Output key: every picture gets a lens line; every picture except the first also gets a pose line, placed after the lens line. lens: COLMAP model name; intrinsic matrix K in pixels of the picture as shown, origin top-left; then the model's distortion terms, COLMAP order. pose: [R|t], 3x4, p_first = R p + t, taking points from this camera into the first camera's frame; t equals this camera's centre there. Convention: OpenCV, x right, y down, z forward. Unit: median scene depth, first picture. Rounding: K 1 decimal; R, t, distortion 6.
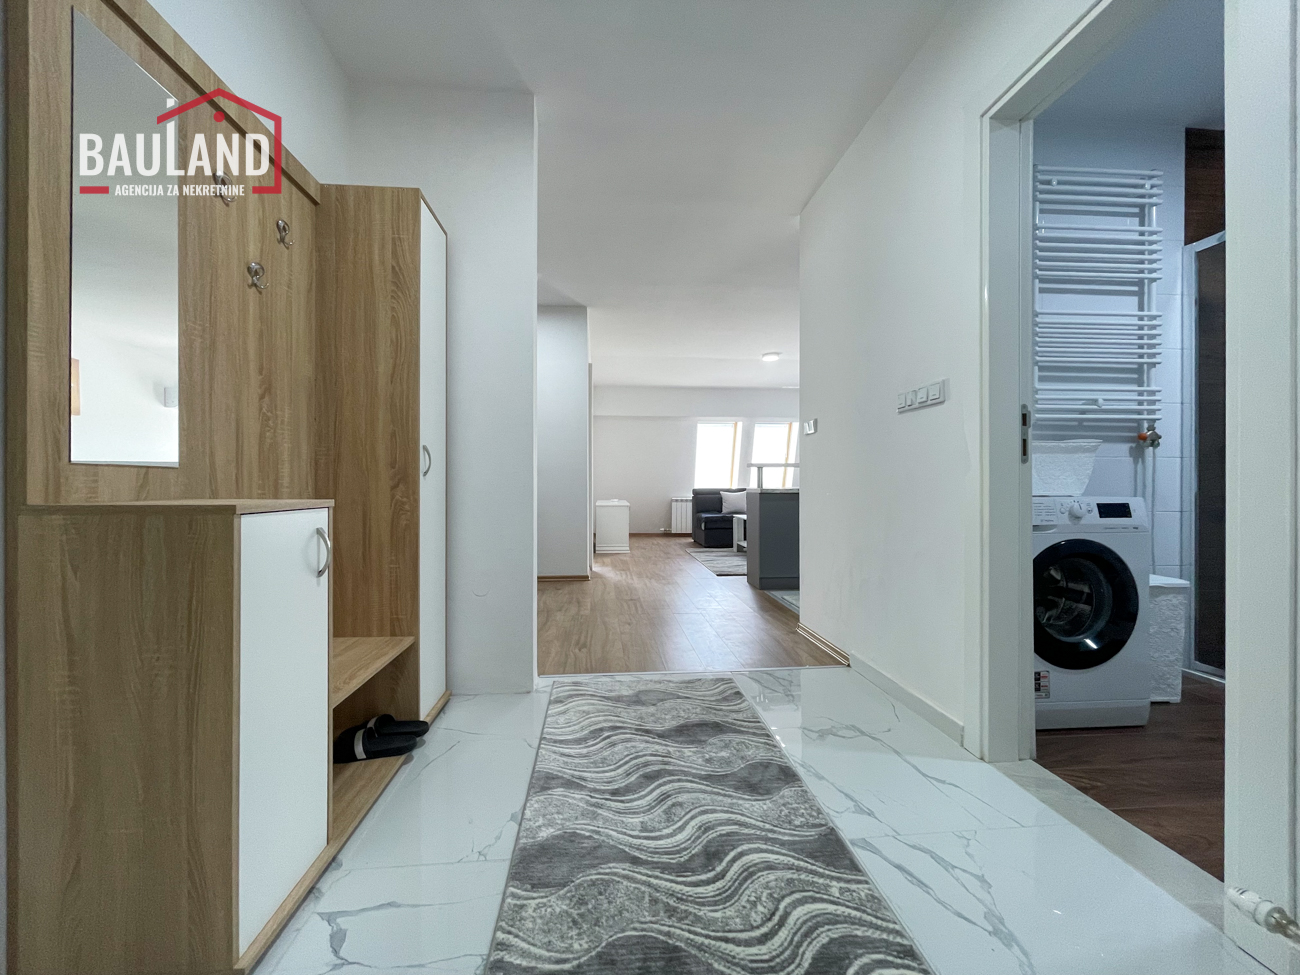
lens RADIAL K [[516.3, 0, 608.8], [0, 516.3, 490.0], [0, 0, 1]] dist [-0.015414, -0.000226]
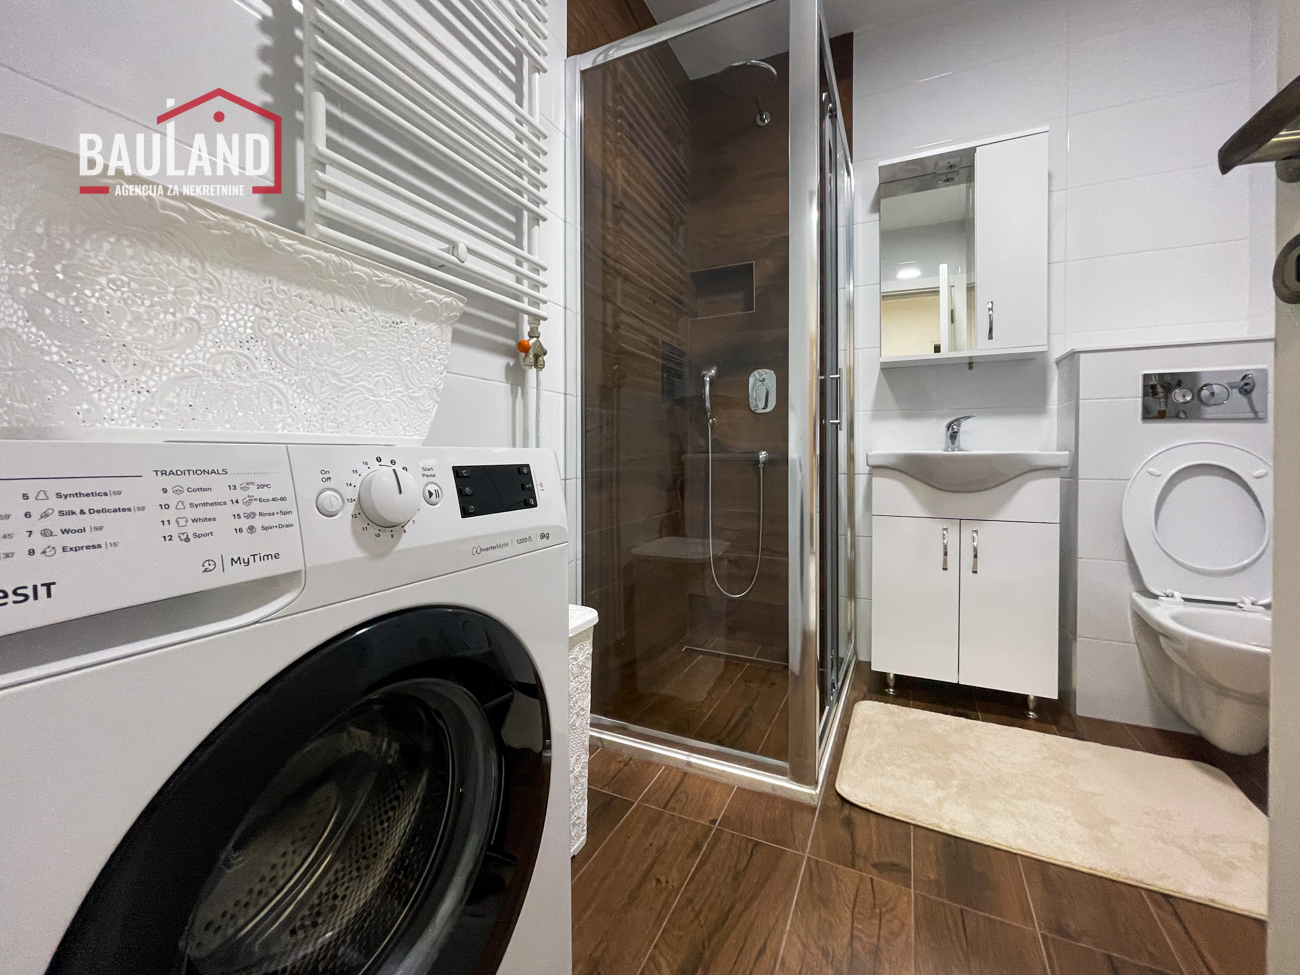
lens RADIAL K [[530.6, 0, 651.4], [0, 530.6, 468.7], [0, 0, 1]] dist [-0.002322, -0.000301]
pose [[0.445724, -0.013909, 0.895063, 0.606950], [0.005506, 0.999903, 0.012796, 0.019479], [-0.895154, -0.000775, 0.445757, 0.627846]]
